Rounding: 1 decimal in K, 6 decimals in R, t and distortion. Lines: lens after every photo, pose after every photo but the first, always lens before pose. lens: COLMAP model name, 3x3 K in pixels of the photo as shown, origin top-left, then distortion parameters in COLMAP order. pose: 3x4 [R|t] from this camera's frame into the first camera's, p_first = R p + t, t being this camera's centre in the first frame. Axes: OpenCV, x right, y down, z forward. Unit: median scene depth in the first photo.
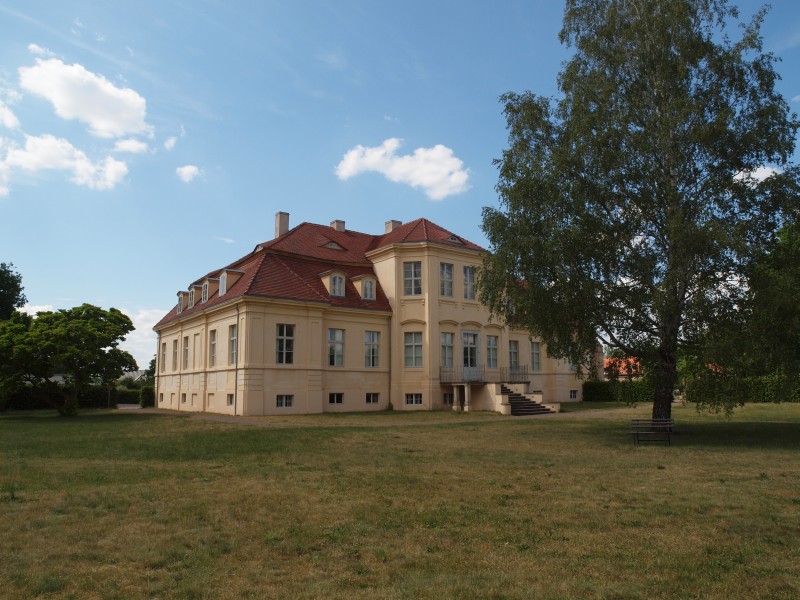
lens RADIAL K [[595.8, 0, 400.0], [0, 595.8, 300.0], [0, 0, 1]] dist [-0.129897, 0.122666]
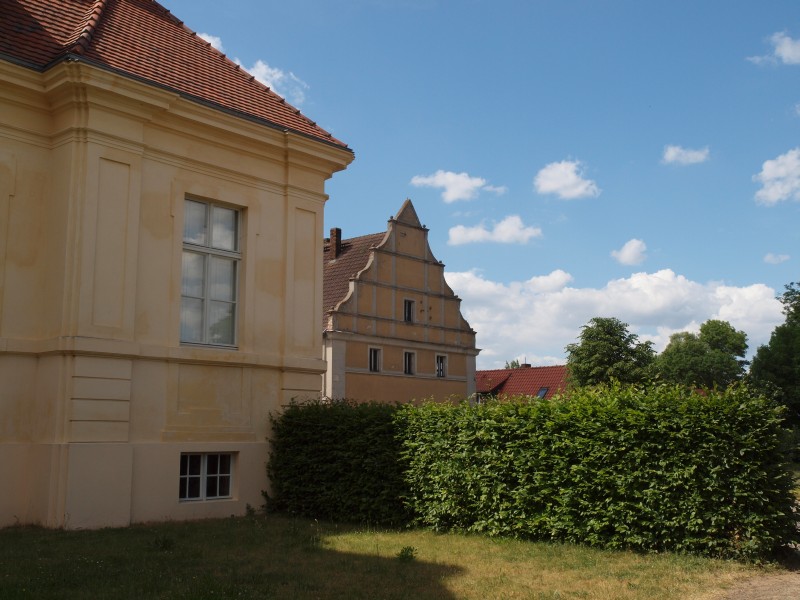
lens RADIAL K [[896.2, 0, 400.0], [0, 896.2, 300.0], [0, 0, 1]] dist [0.014414, 0.019407]
pose [[0.978234, 0.038740, 0.203855, 0.376018], [-0.038723, 0.999242, -0.004074, 0.134219], [-0.203858, -0.003908, 0.978993, 0.911512]]
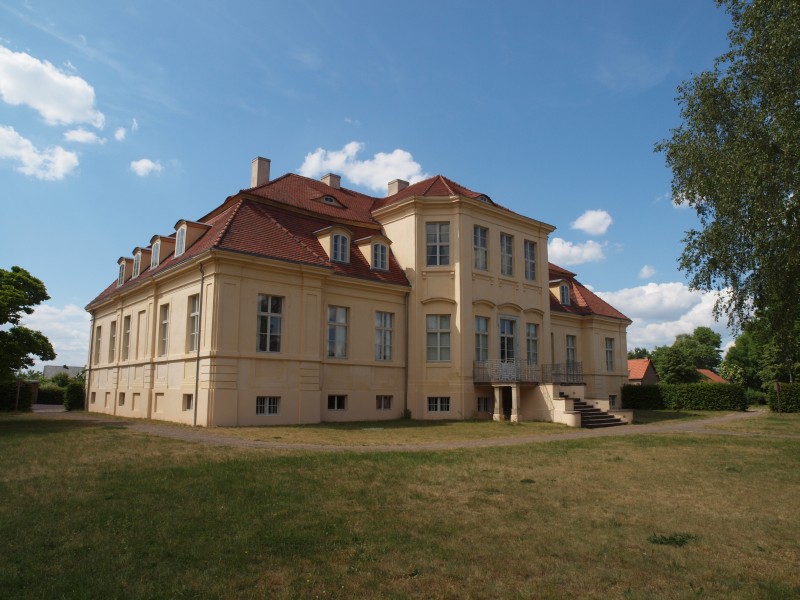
lens RADIAL K [[595.8, 0, 400.0], [0, 595.8, 300.0], [0, 0, 1]] dist [-0.129897, 0.122666]
pose [[0.996932, 0.024918, 0.074203, -0.083141], [-0.024424, 0.999673, -0.007558, 0.042972], [-0.074367, 0.005722, 0.997215, 0.261718]]
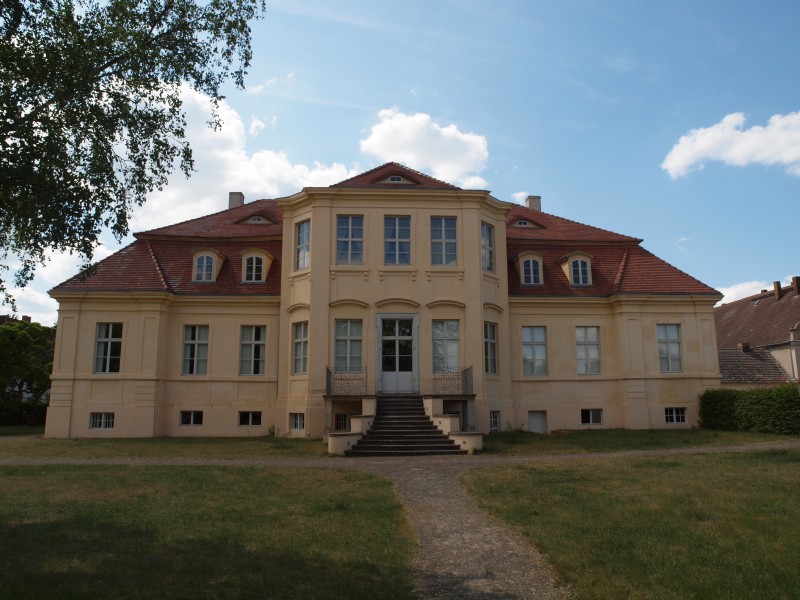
lens RADIAL K [[595.8, 0, 400.0], [0, 595.8, 300.0], [0, 0, 1]] dist [-0.129897, 0.122666]
pose [[0.833988, -0.095285, -0.543493, 0.494485], [0.083469, 0.995428, -0.046435, 0.070467], [0.545433, -0.006638, 0.838128, 0.500108]]
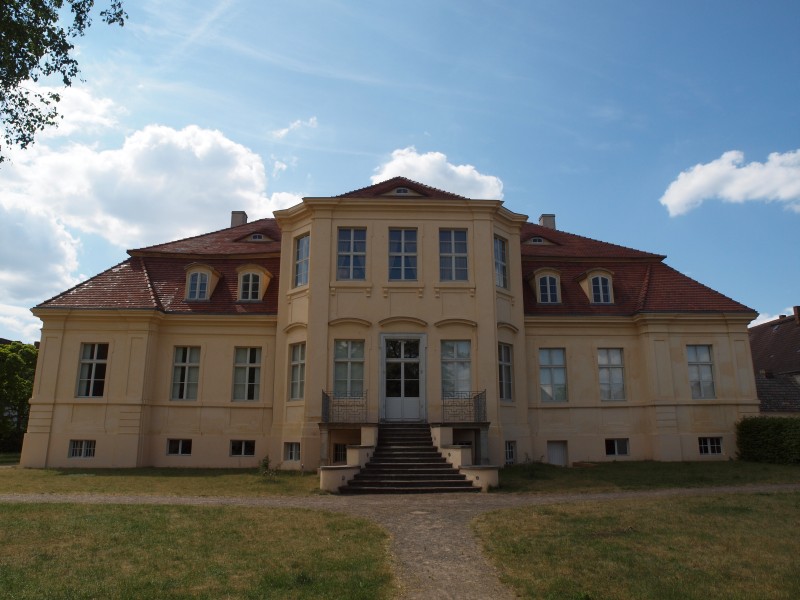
lens RADIAL K [[568.7, 0, 400.0], [0, 568.7, 300.0], [0, 0, 1]] dist [-0.133681, 0.107752]
pose [[0.820476, -0.128429, -0.557068, 0.453280], [0.082616, 0.990847, -0.106754, 0.082542], [0.565679, 0.041567, 0.823577, 0.576624]]
